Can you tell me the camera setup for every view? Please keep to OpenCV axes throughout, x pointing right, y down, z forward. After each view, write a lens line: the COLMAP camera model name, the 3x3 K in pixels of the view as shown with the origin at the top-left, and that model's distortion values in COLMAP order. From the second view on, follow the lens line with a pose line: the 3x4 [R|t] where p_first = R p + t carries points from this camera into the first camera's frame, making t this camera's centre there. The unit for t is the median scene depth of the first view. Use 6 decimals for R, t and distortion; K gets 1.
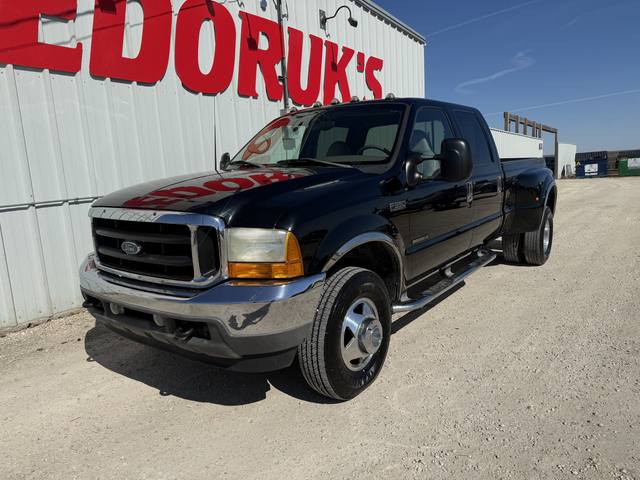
lens RADIAL K [[445.3, 0, 326.8], [0, 445.3, 238.2], [0, 0, 1]] dist [0.026383, -0.032344]
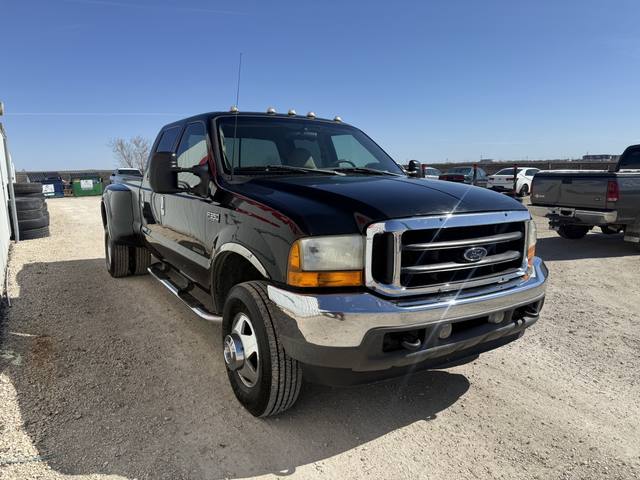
lens RADIAL K [[445.3, 0, 319.6], [0, 445.3, 243.3], [0, 0, 1]] dist [0.026383, -0.032344]
pose [[0.382190, -0.102693, 0.918360, -0.757413], [0.135963, 0.989239, 0.054036, -0.050857], [-0.914027, 0.104210, 0.392039, 0.493176]]
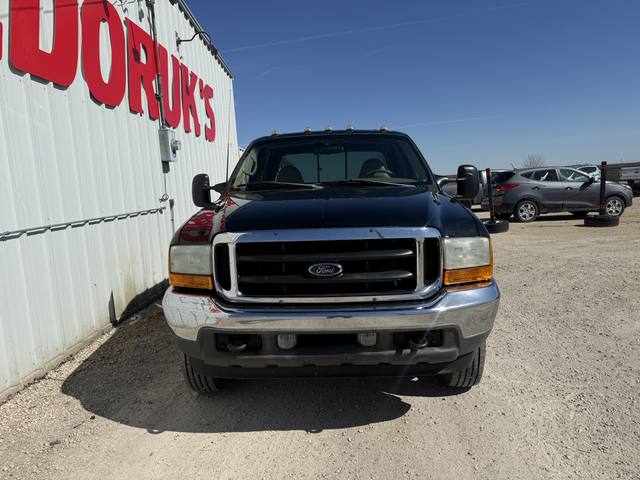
lens RADIAL K [[445.3, 0, 313.4], [0, 445.3, 240.7], [0, 0, 1]] dist [0.026383, -0.032344]
pose [[0.836845, -0.058629, 0.544291, -0.507330], [0.093428, 0.994958, -0.036472, -0.003170], [-0.539408, 0.081373, 0.838103, 0.125904]]
